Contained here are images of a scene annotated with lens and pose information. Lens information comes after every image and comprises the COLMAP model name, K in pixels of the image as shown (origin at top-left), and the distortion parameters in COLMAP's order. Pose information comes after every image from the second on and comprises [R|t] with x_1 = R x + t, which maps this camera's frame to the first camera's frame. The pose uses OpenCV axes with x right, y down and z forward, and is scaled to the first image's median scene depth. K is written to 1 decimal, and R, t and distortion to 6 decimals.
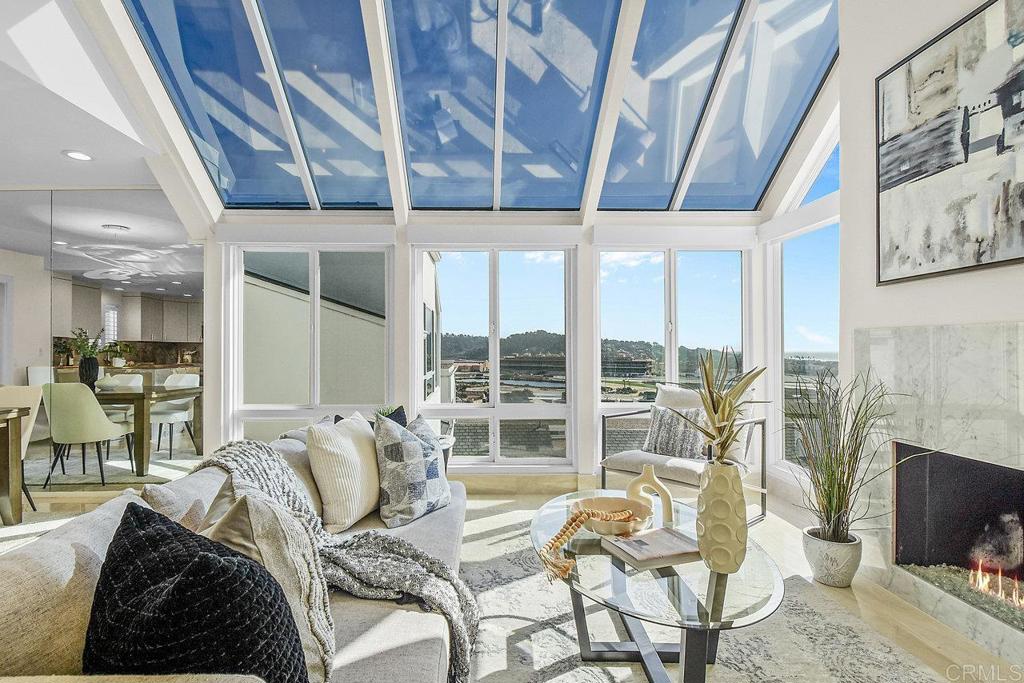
lens RADIAL K [[514.8, 0, 508.7], [0, 514.8, 345.9], [0, 0, 1]] dist [0.010671, -0.000686]
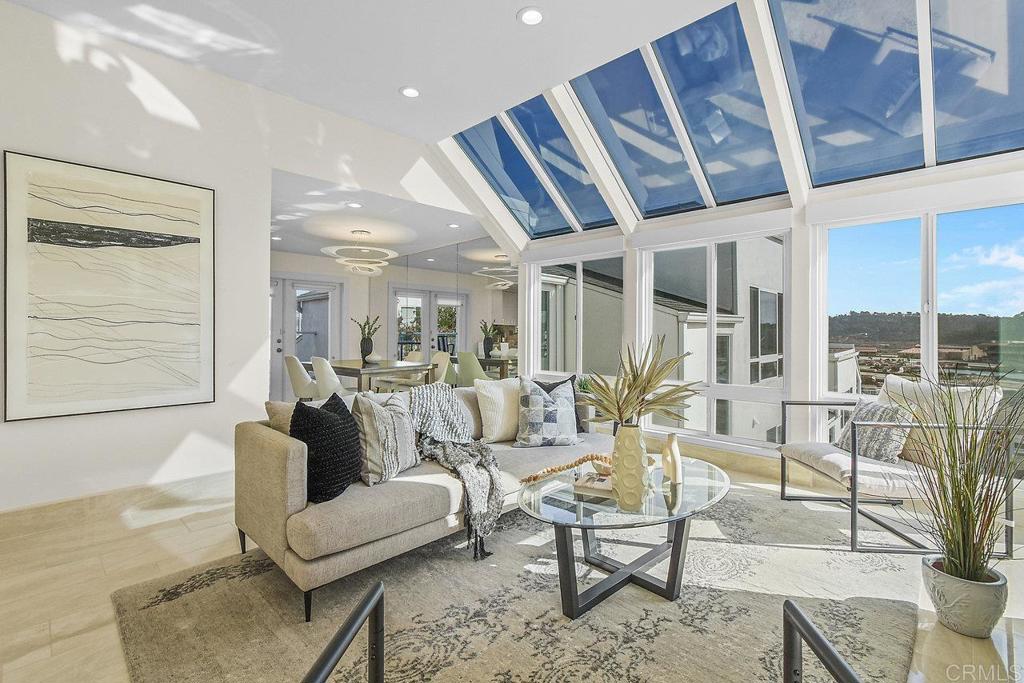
lens RADIAL K [[470.3, 0, 511.6], [0, 470.3, 334.2], [0, 0, 1]] dist [-0.002045, 0.000433]
pose [[0.696641, 0.005019, -0.717402, 0.712010], [-0.000379, 0.999978, 0.006628, 0.000811], [0.717420, -0.004345, 0.696628, 0.003185]]
